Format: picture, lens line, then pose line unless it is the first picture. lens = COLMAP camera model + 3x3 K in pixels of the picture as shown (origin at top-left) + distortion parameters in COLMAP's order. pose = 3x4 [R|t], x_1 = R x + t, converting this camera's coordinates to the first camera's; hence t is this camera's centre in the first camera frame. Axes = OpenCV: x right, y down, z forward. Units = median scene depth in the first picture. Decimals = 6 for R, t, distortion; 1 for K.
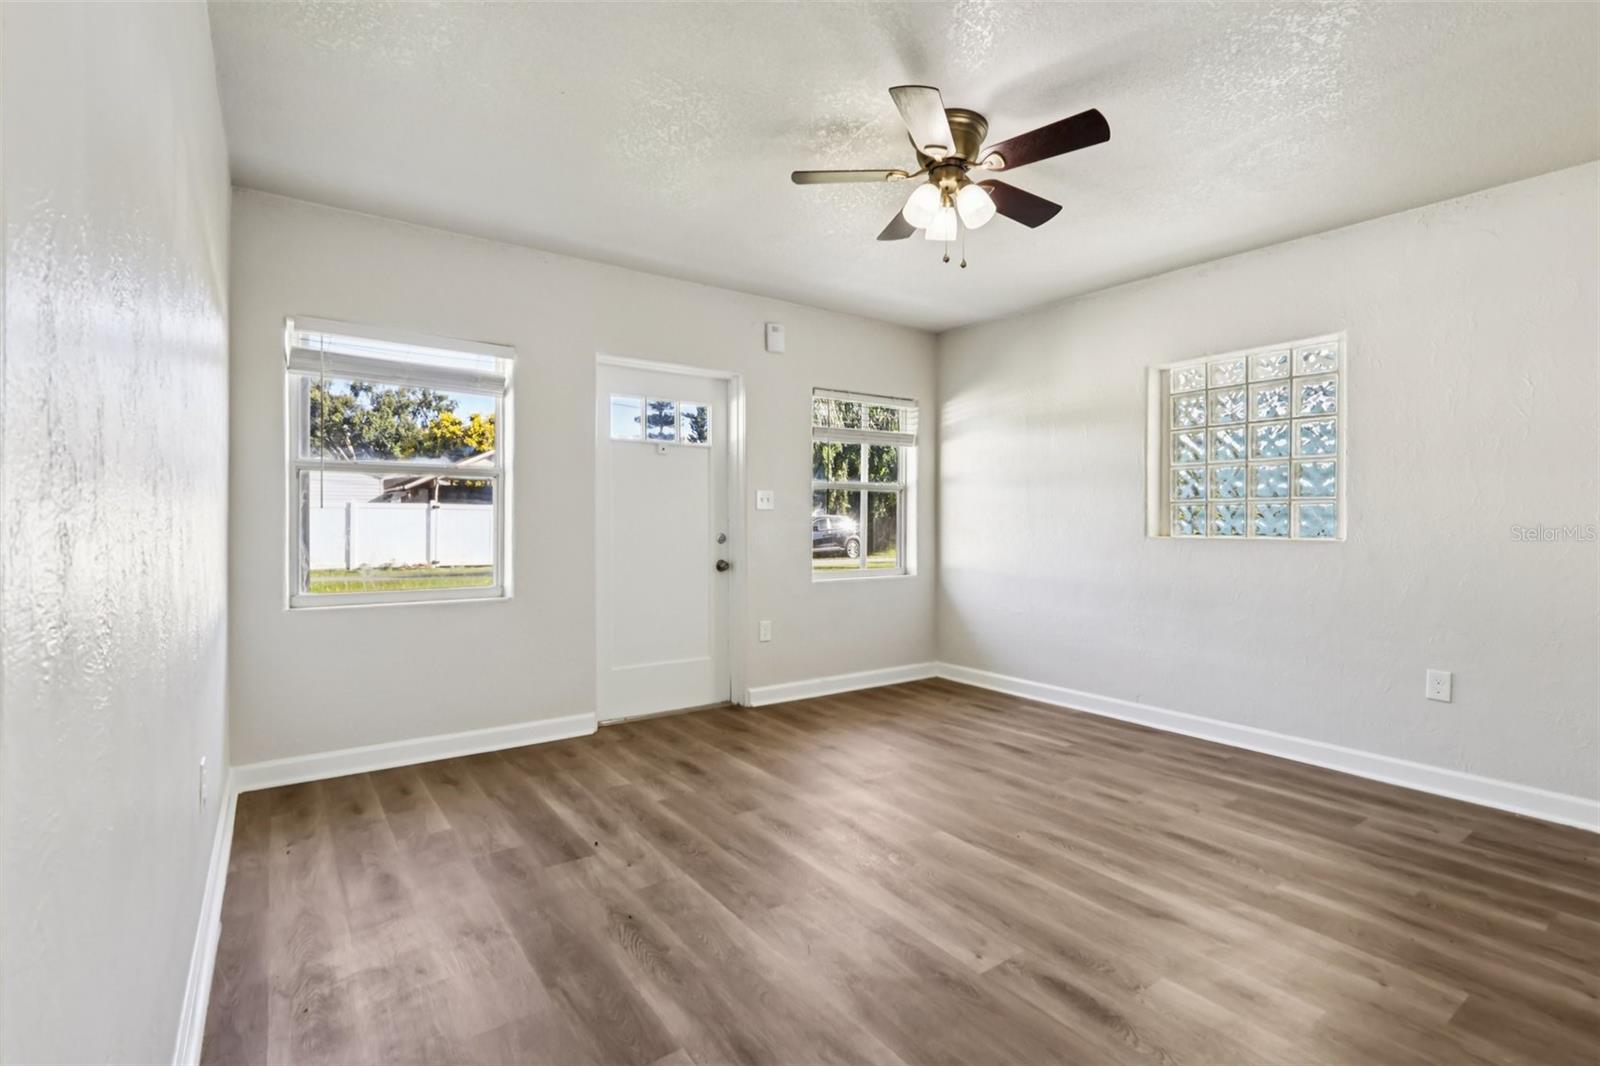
lens RADIAL K [[741.9, 0, 803.3], [0, 741.9, 522.7], [0, 0, 1]] dist [0.002002, 0.000548]
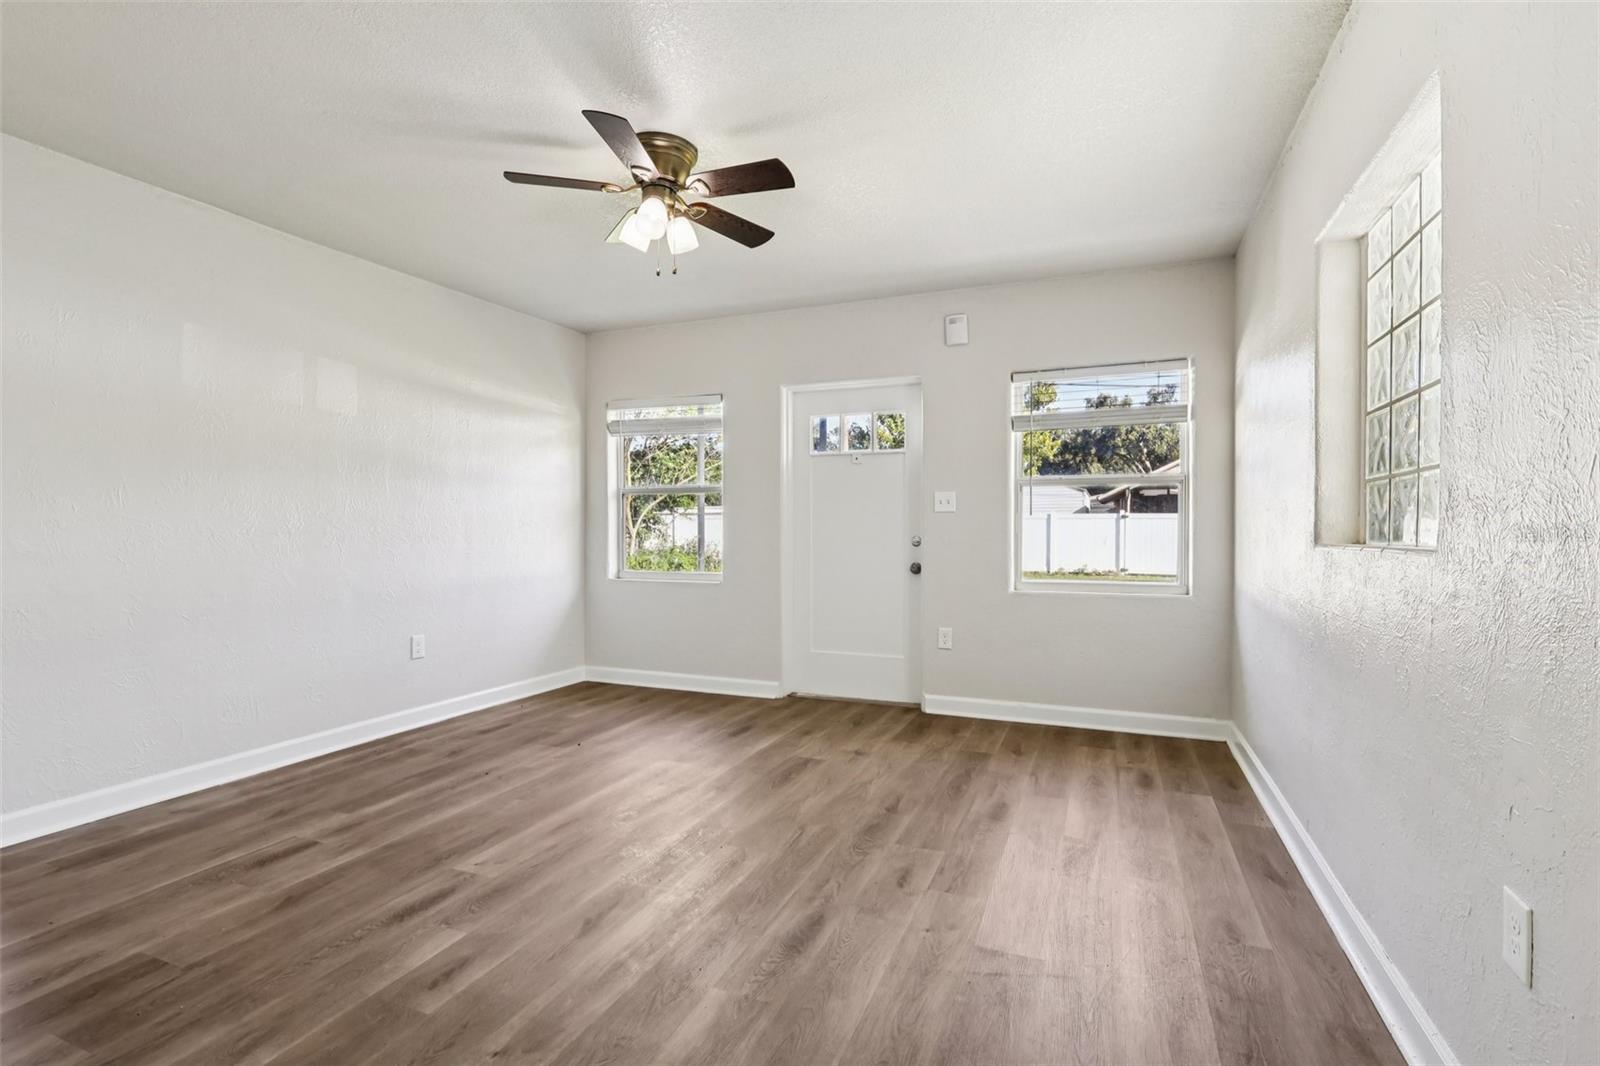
lens RADIAL K [[741.9, 0, 804.0], [0, 741.9, 537.5], [0, 0, 1]] dist [0.002002, 0.000548]
pose [[0.534242, 0.005505, -0.845313, 0.674051], [-0.000781, 0.999982, 0.006019, 0.009702], [0.845331, -0.002555, 0.534237, 0.337934]]
